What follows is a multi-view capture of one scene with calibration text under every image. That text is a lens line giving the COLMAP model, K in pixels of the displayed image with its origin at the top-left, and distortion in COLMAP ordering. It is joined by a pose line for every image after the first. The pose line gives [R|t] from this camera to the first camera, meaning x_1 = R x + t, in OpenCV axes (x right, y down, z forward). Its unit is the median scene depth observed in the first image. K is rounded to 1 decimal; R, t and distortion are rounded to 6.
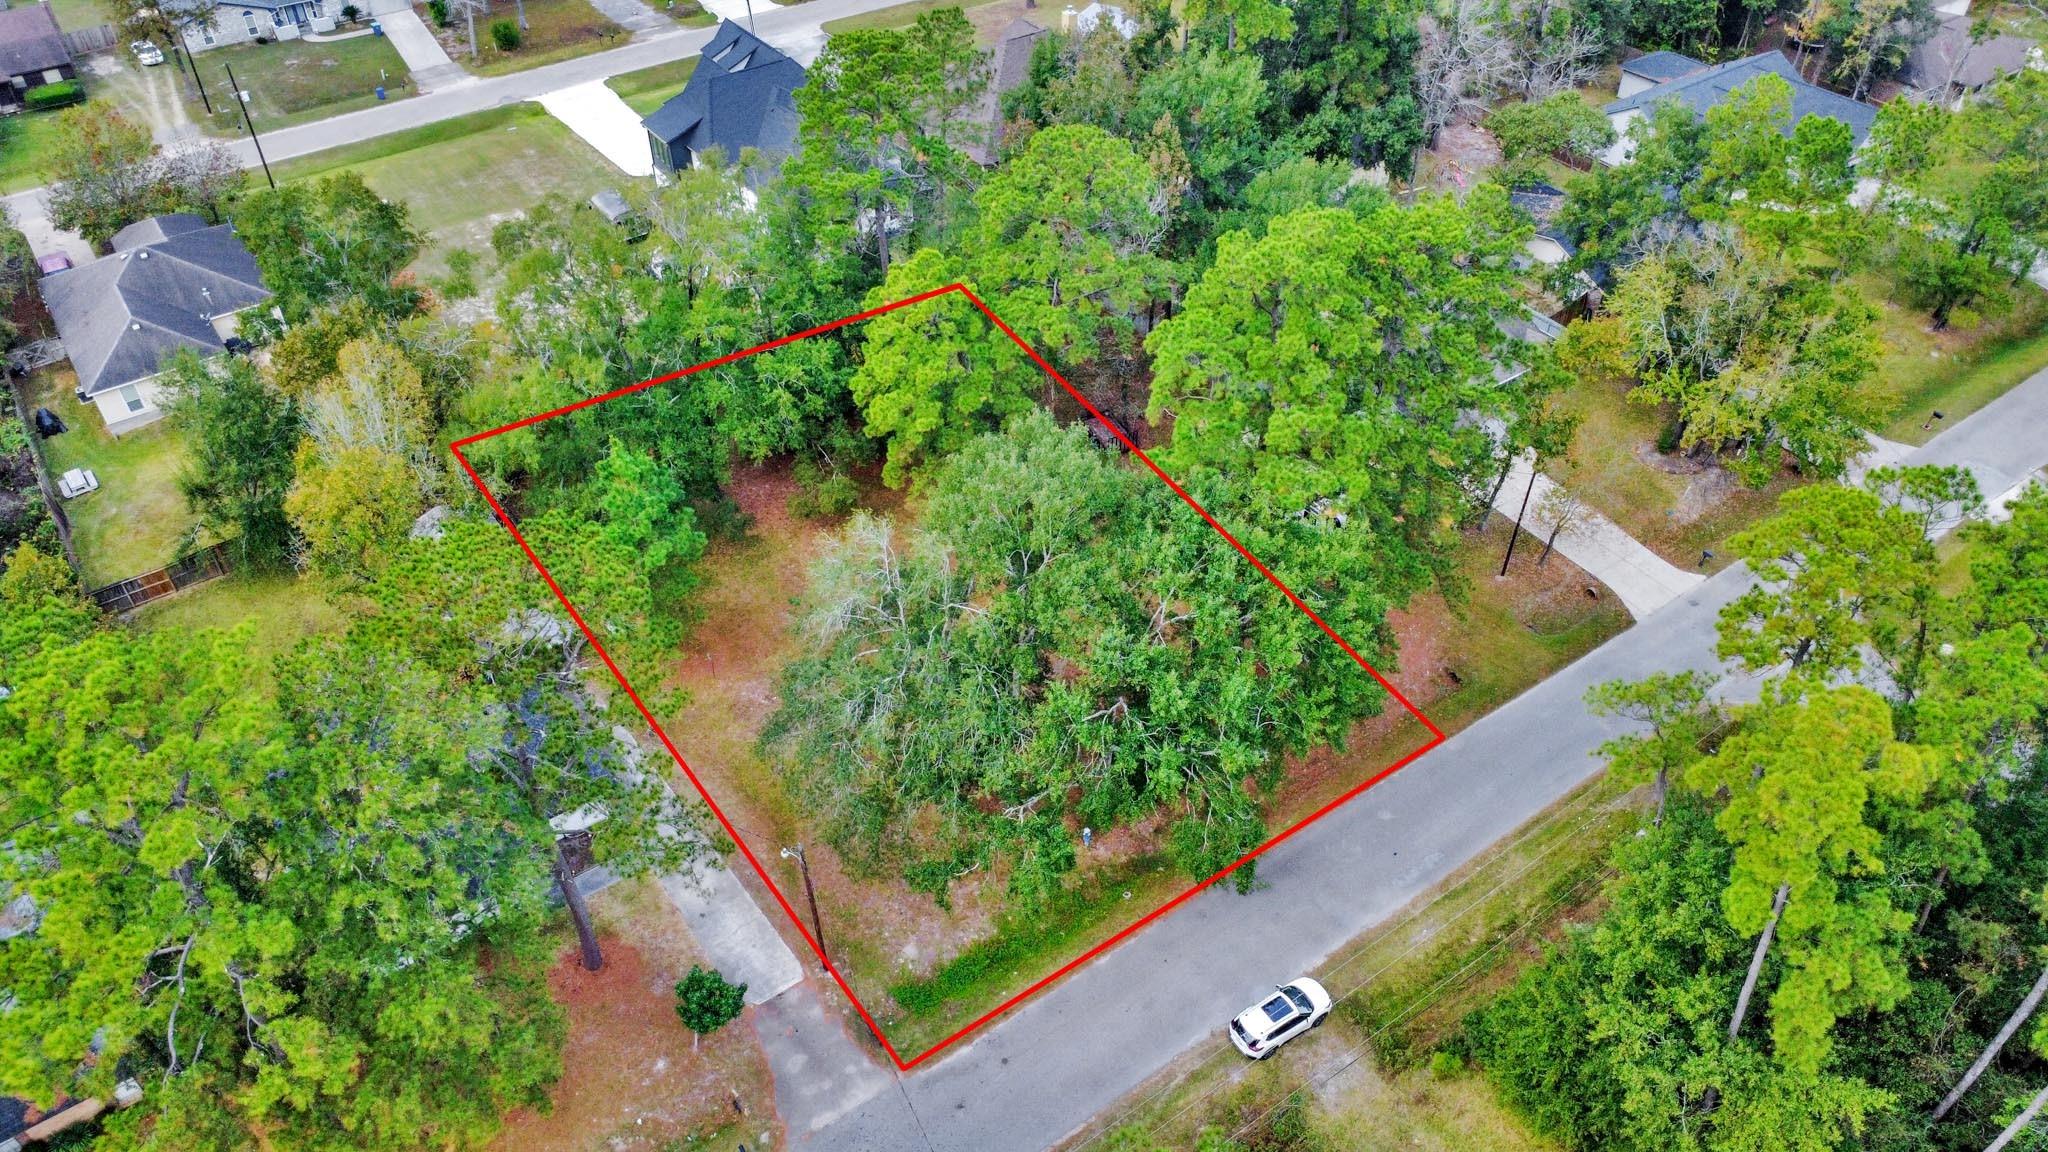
lens RADIAL K [[1492.2, 0, 1034.9], [0, 1492.2, 581.5], [0, 0, 1]] dist [0.005403, -0.007117]
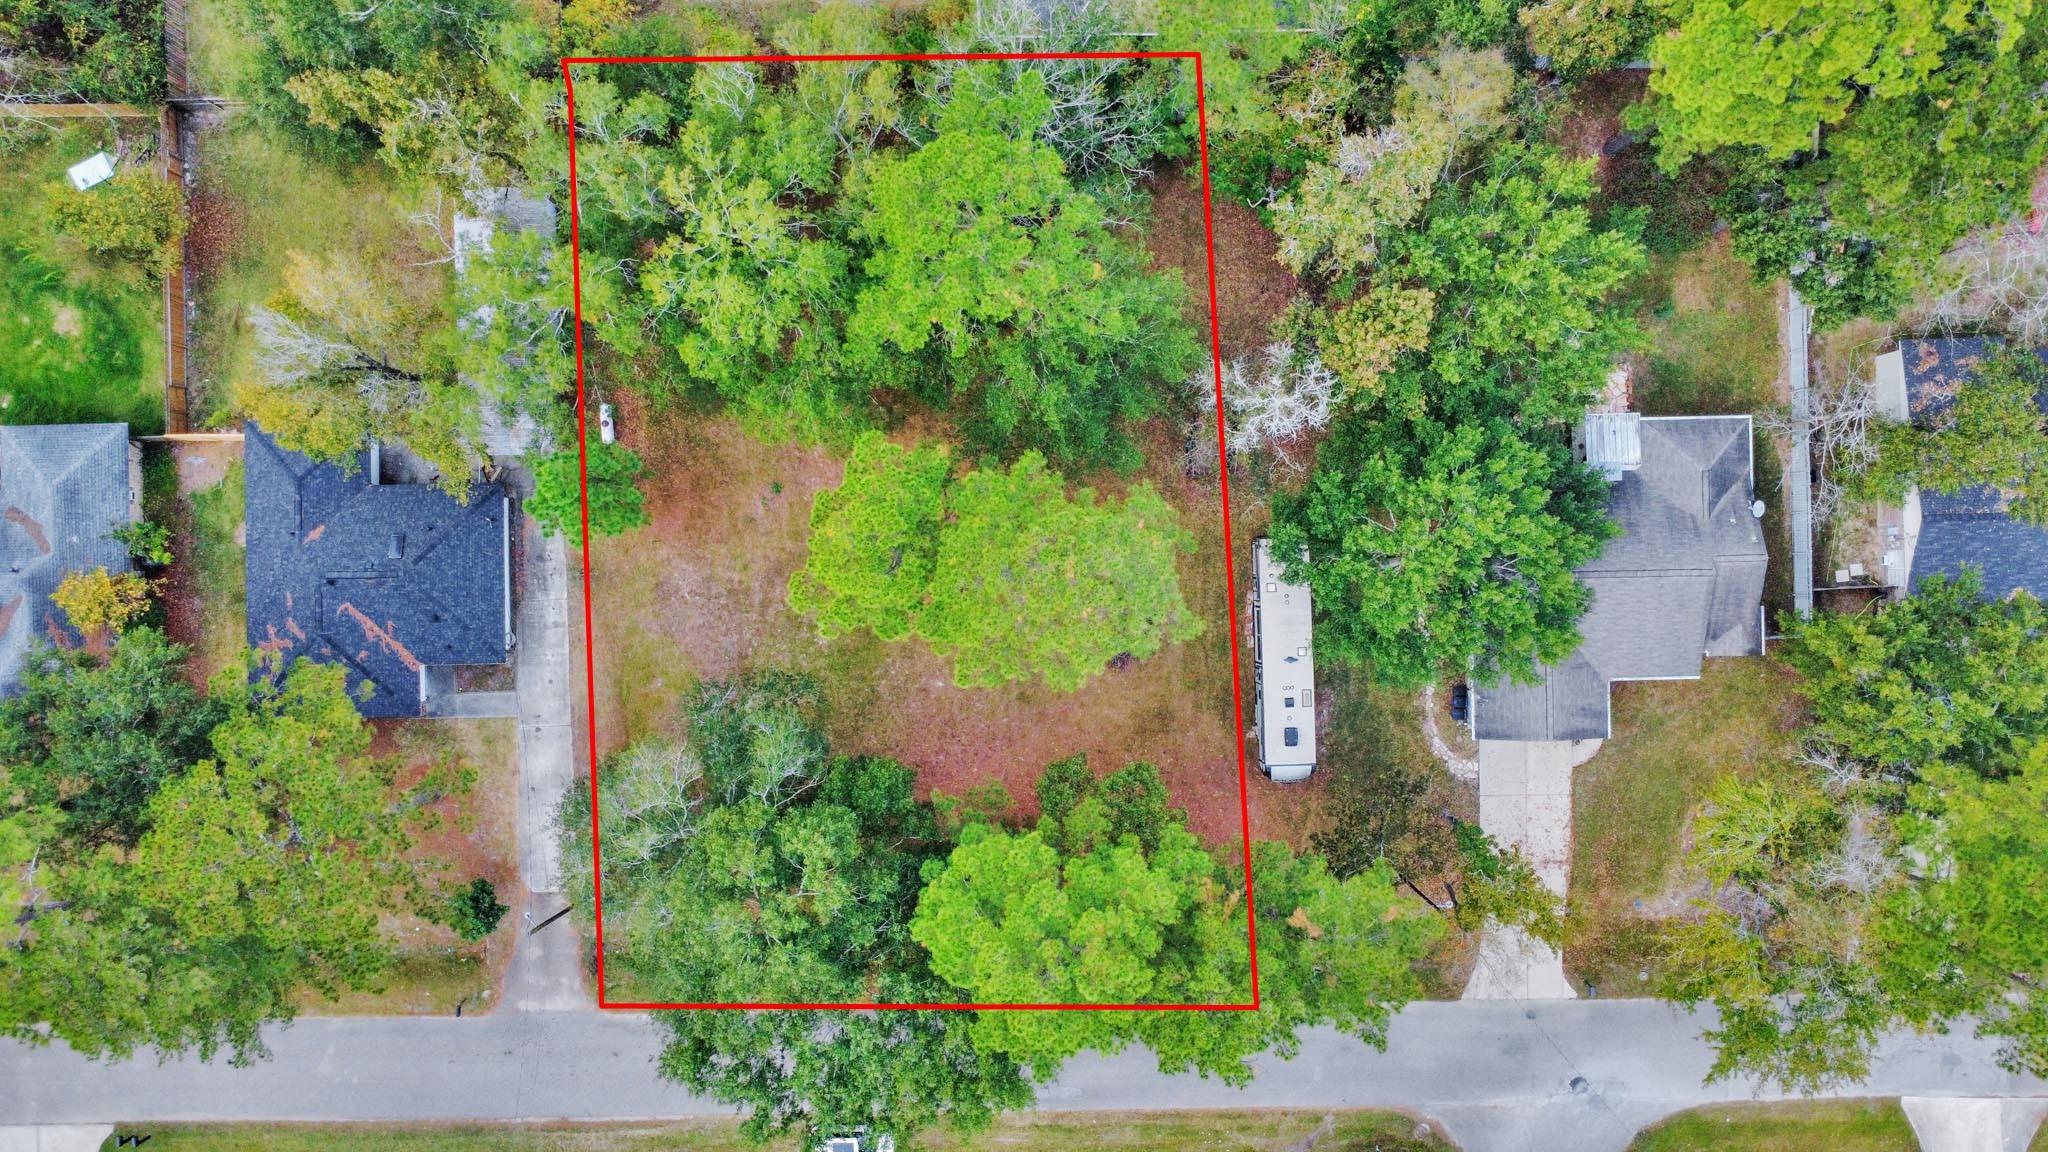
lens RADIAL K [[1492.2, 0, 1023.3], [0, 1492.2, 577.8], [0, 0, 1]] dist [0.005403, -0.007117]
pose [[0.823480, 0.567316, -0.005800, 0.009760], [-0.364934, 0.537488, 0.760217, -0.615985], [0.434401, -0.623907, 0.649643, 0.319323]]
